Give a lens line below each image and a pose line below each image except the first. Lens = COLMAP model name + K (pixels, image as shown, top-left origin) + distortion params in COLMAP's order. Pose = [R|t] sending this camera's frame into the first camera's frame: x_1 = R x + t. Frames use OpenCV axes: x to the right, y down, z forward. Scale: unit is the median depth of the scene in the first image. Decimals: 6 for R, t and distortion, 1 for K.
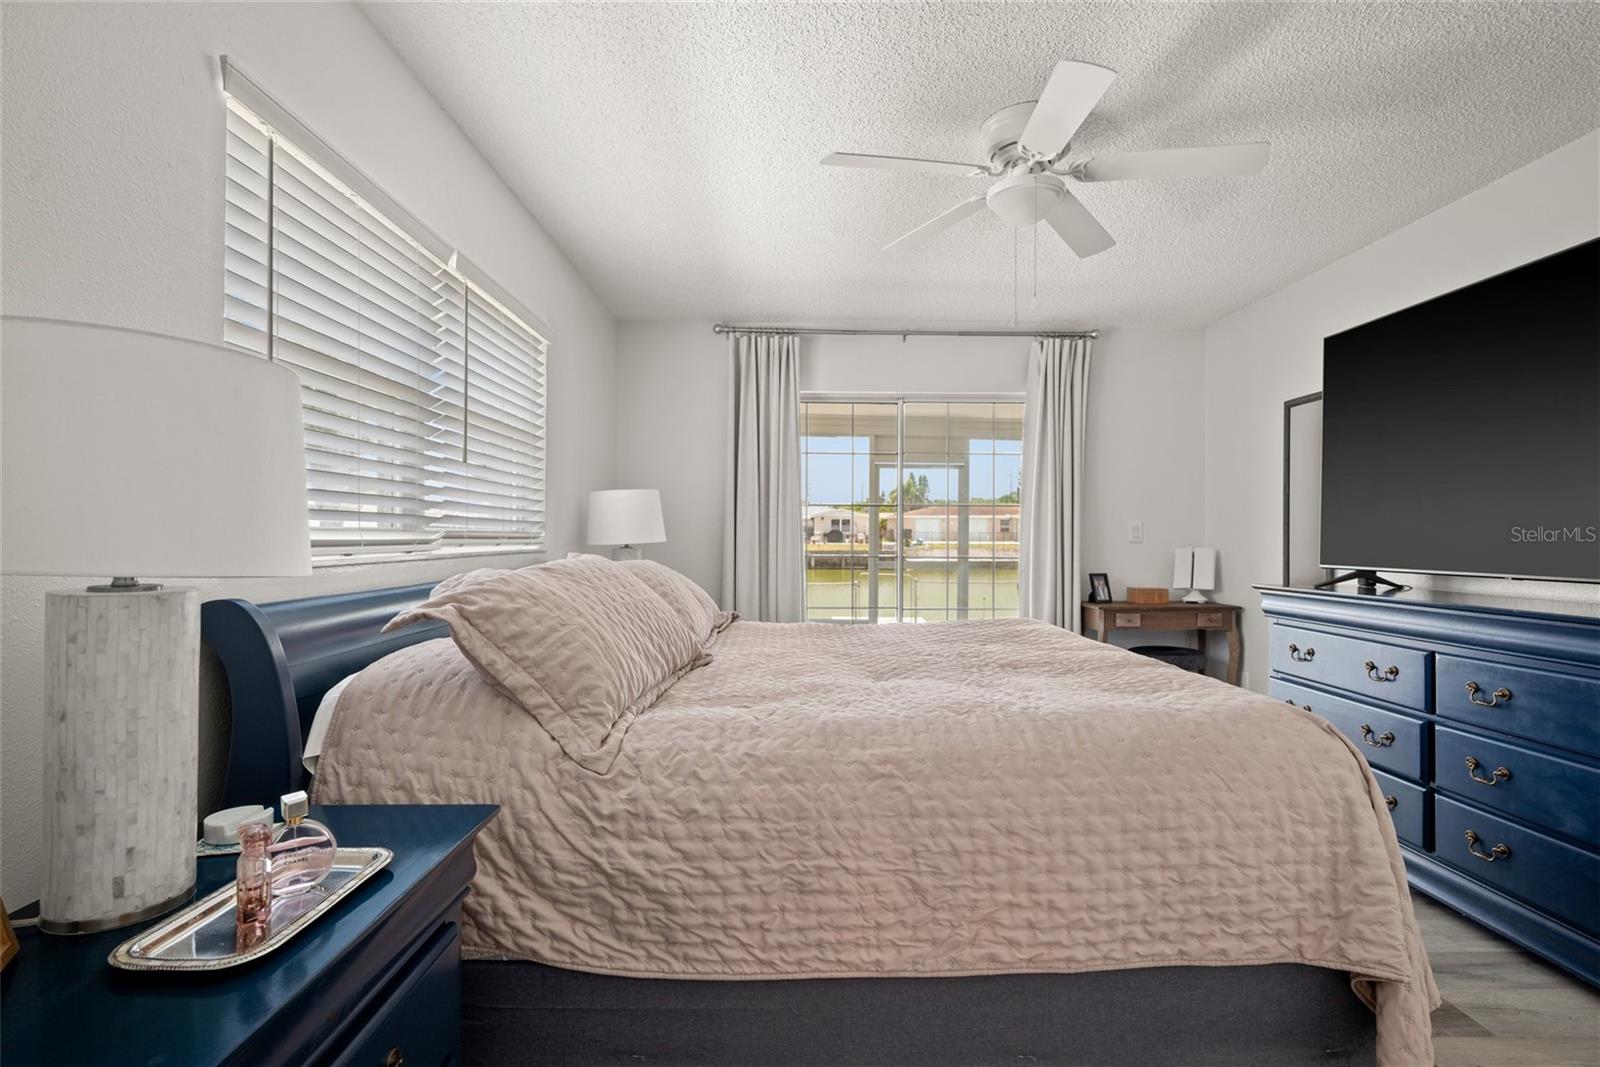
lens RADIAL K [[775.3, 0, 800.0], [0, 775.3, 533.5], [0, 0, 1]] dist [-0.001540, -0.000141]
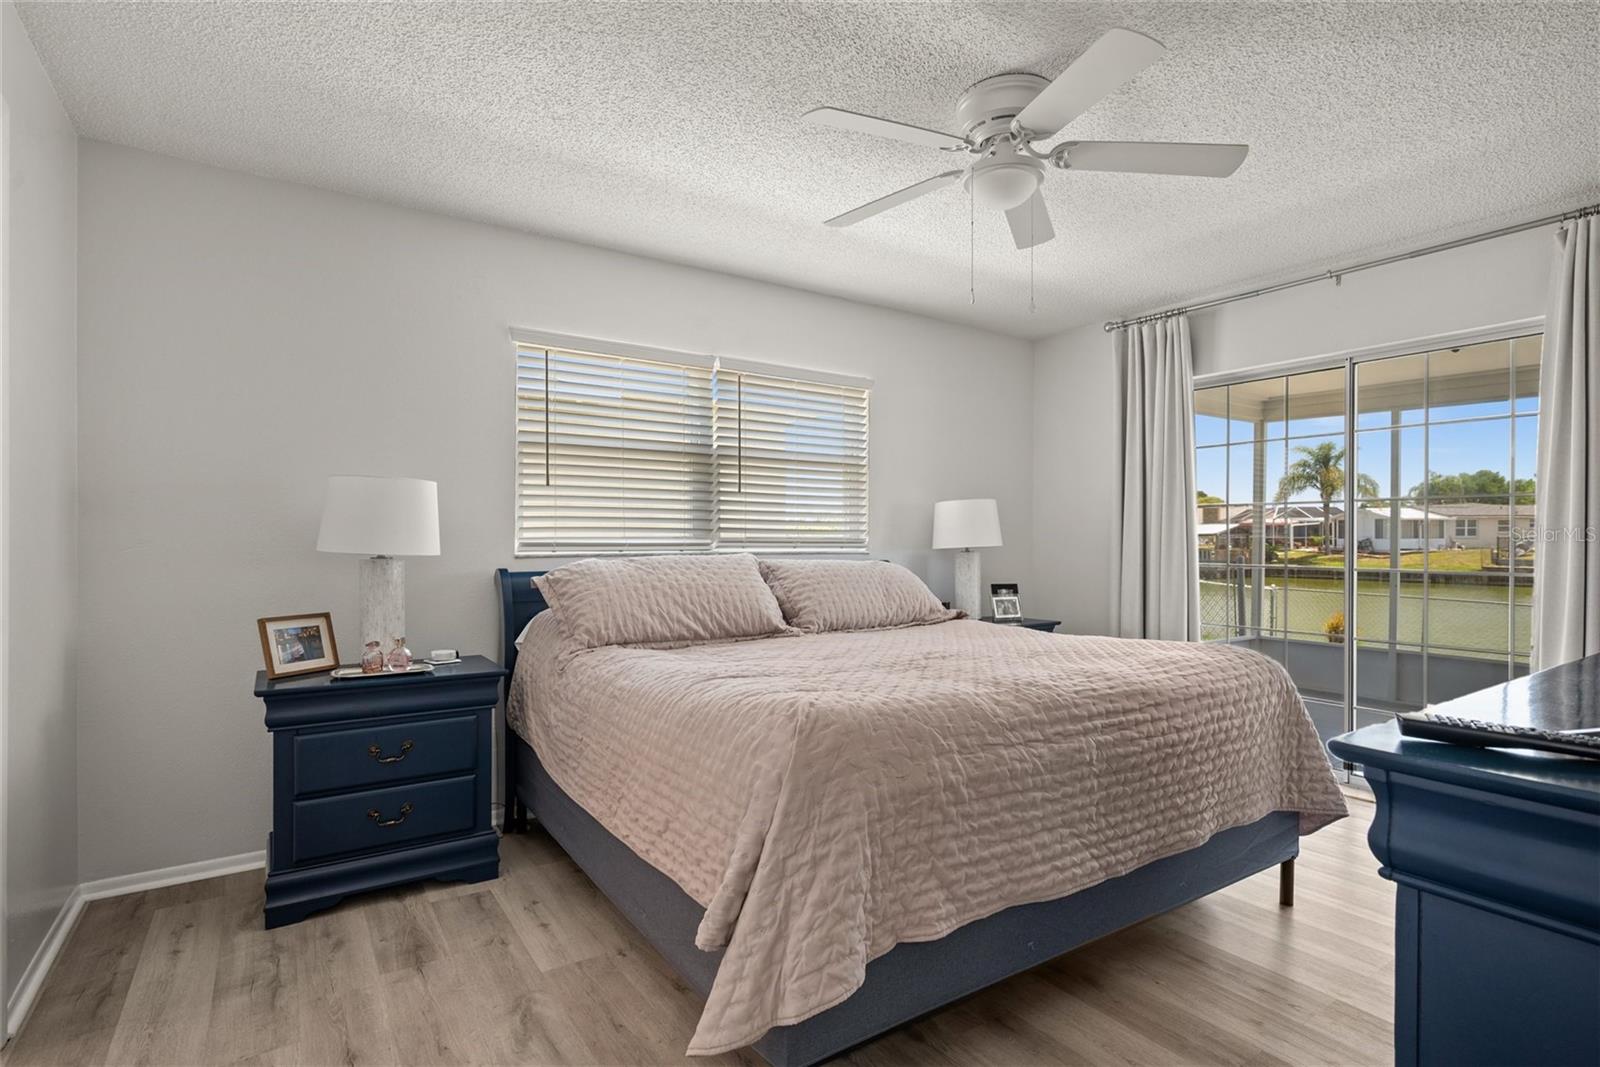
lens RADIAL K [[781.0, 0, 801.1], [0, 781.0, 542.7], [0, 0, 1]] dist [-0.000971, -0.000224]
pose [[0.547920, 0.002035, -0.836528, 0.504022], [0.001072, 0.999995, 0.003135, 0.001216], [0.836530, -0.002614, 0.547915, 0.147498]]
